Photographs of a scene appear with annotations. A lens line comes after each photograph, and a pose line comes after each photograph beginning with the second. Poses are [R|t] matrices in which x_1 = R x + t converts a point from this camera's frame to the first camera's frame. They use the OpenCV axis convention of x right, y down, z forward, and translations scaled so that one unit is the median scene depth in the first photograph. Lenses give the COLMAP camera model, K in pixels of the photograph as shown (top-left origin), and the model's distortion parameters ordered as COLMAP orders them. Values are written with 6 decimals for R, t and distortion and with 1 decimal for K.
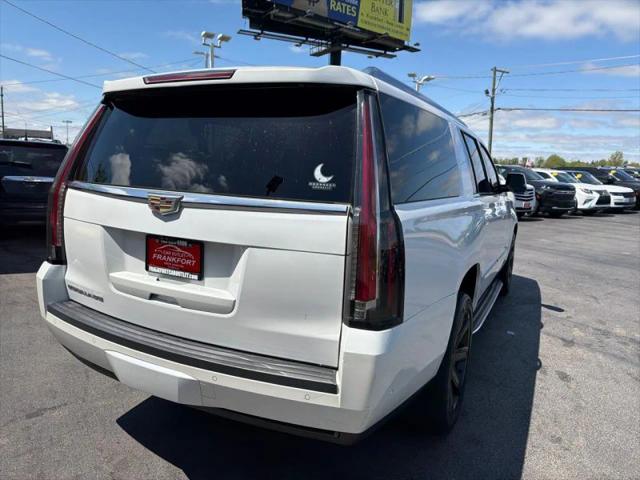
lens RADIAL K [[453.2, 0, 325.8], [0, 453.2, 238.4], [0, 0, 1]] dist [0.029011, -0.044686]
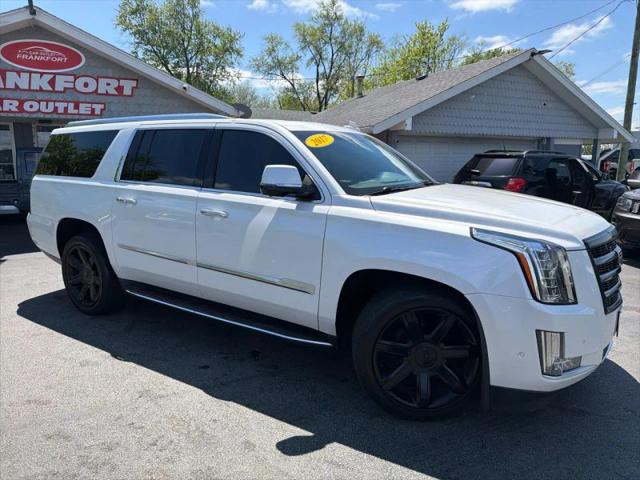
lens RADIAL K [[453.2, 0, 321.3], [0, 453.2, 239.1], [0, 0, 1]] dist [0.029011, -0.044686]
pose [[-0.119933, 0.124192, -0.984984, 1.198667], [-0.165609, 0.975741, 0.143191, -0.163662], [0.978872, 0.180295, -0.096456, 1.311239]]
